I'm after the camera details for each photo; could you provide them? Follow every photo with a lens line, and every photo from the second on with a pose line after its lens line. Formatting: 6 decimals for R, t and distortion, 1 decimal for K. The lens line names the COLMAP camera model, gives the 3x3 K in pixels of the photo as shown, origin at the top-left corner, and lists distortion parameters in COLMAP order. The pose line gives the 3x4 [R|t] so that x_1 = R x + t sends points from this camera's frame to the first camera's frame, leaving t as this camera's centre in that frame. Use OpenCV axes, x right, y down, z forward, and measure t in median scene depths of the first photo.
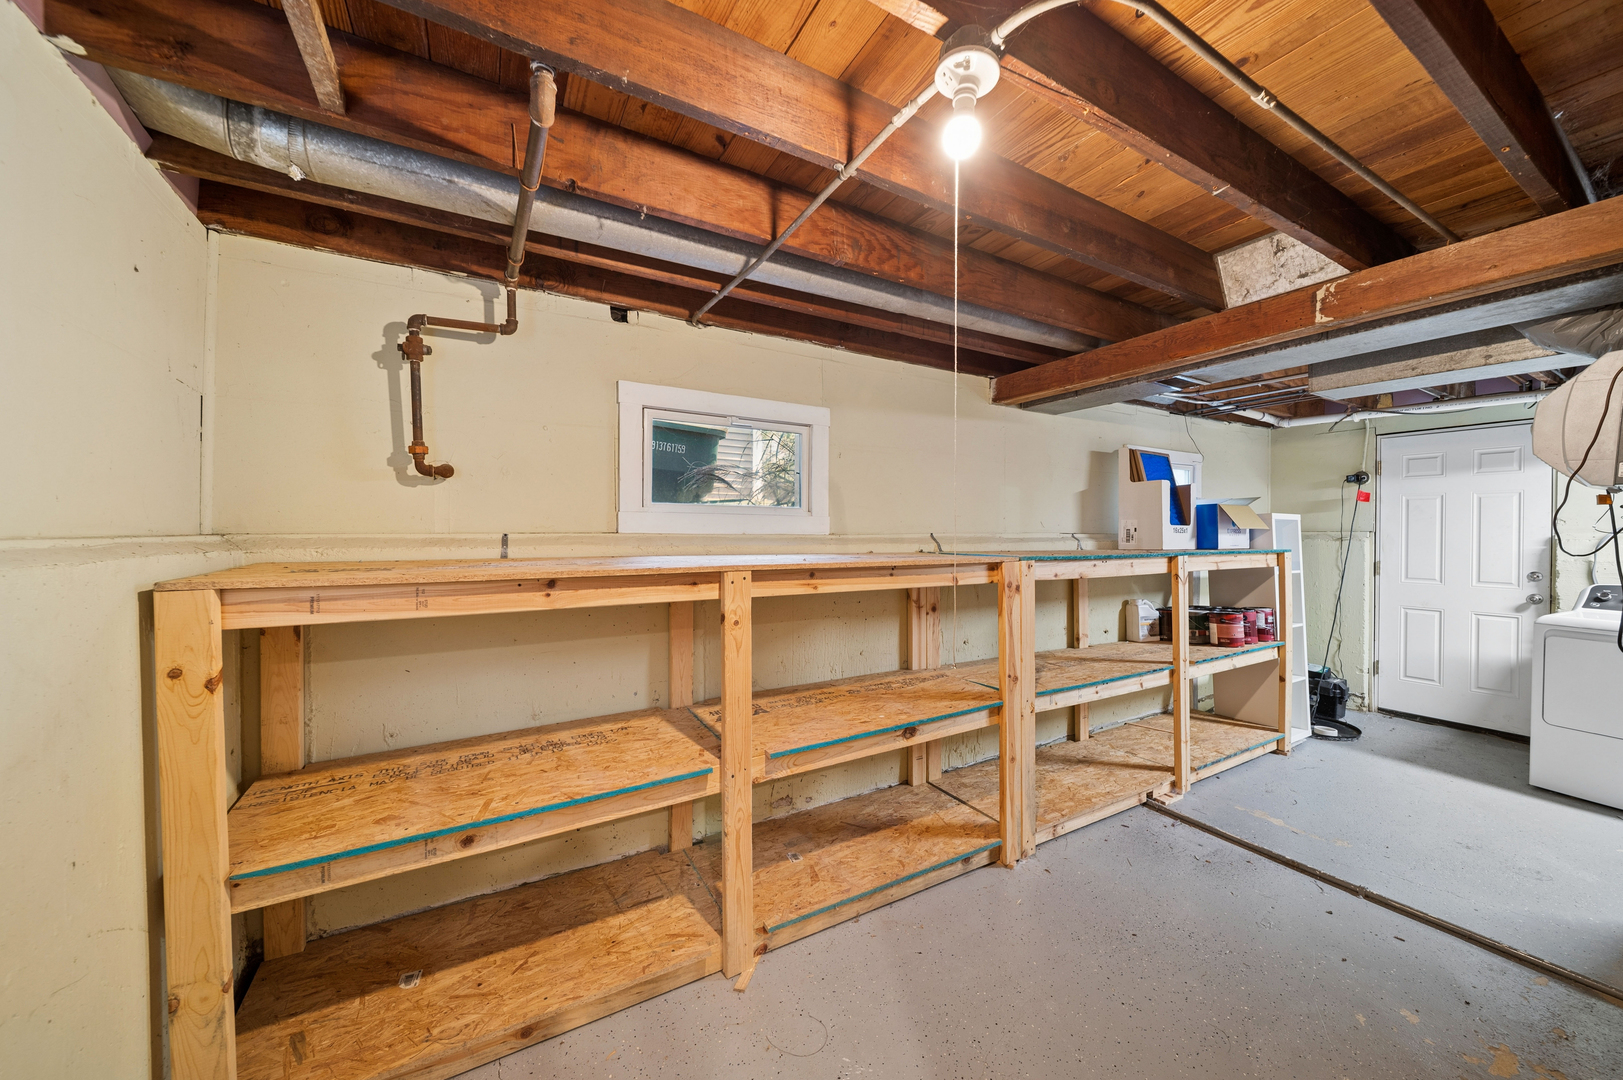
lens RADIAL K [[575.6, 0, 815.6], [0, 575.6, 537.7], [0, 0, 1]] dist [-0.002838, -0.000750]
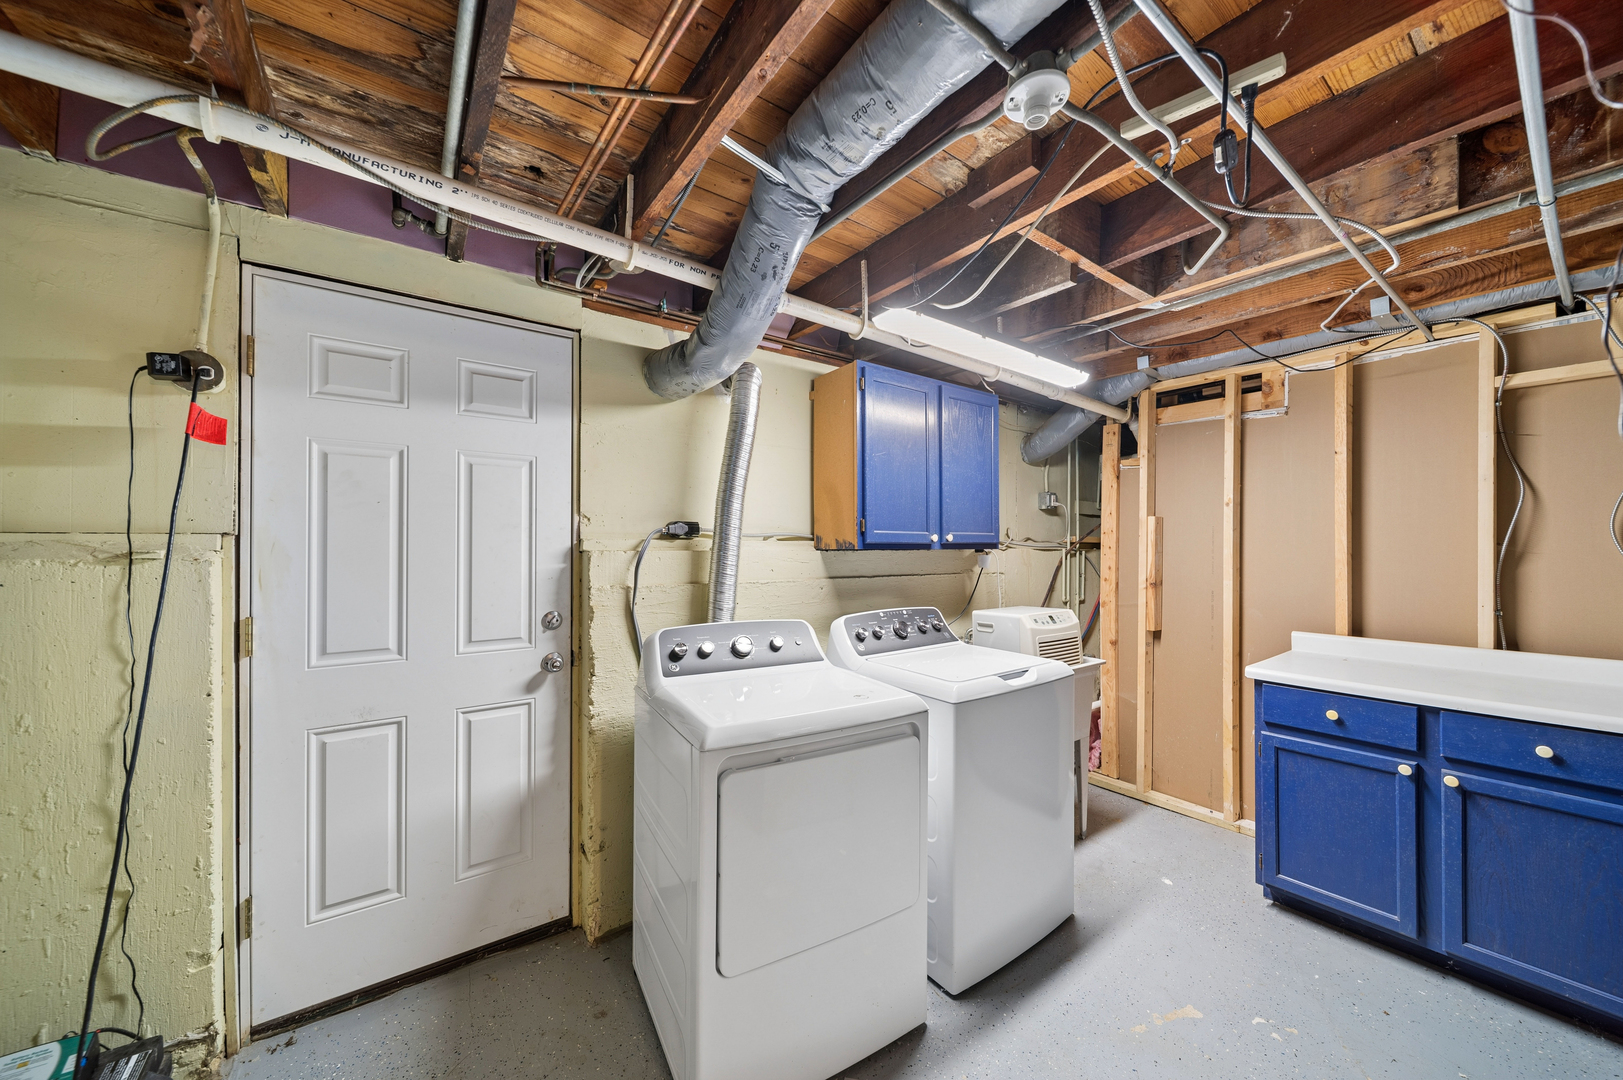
lens RADIAL K [[575.6, 0, 814.9], [0, 575.6, 543.0], [0, 0, 1]] dist [-0.002838, -0.000750]
pose [[-0.104210, 0.001768, 0.994554, 0.592769], [0.007879, 0.999969, -0.000953, -0.002358], [-0.994524, 0.007736, -0.104220, 0.689044]]
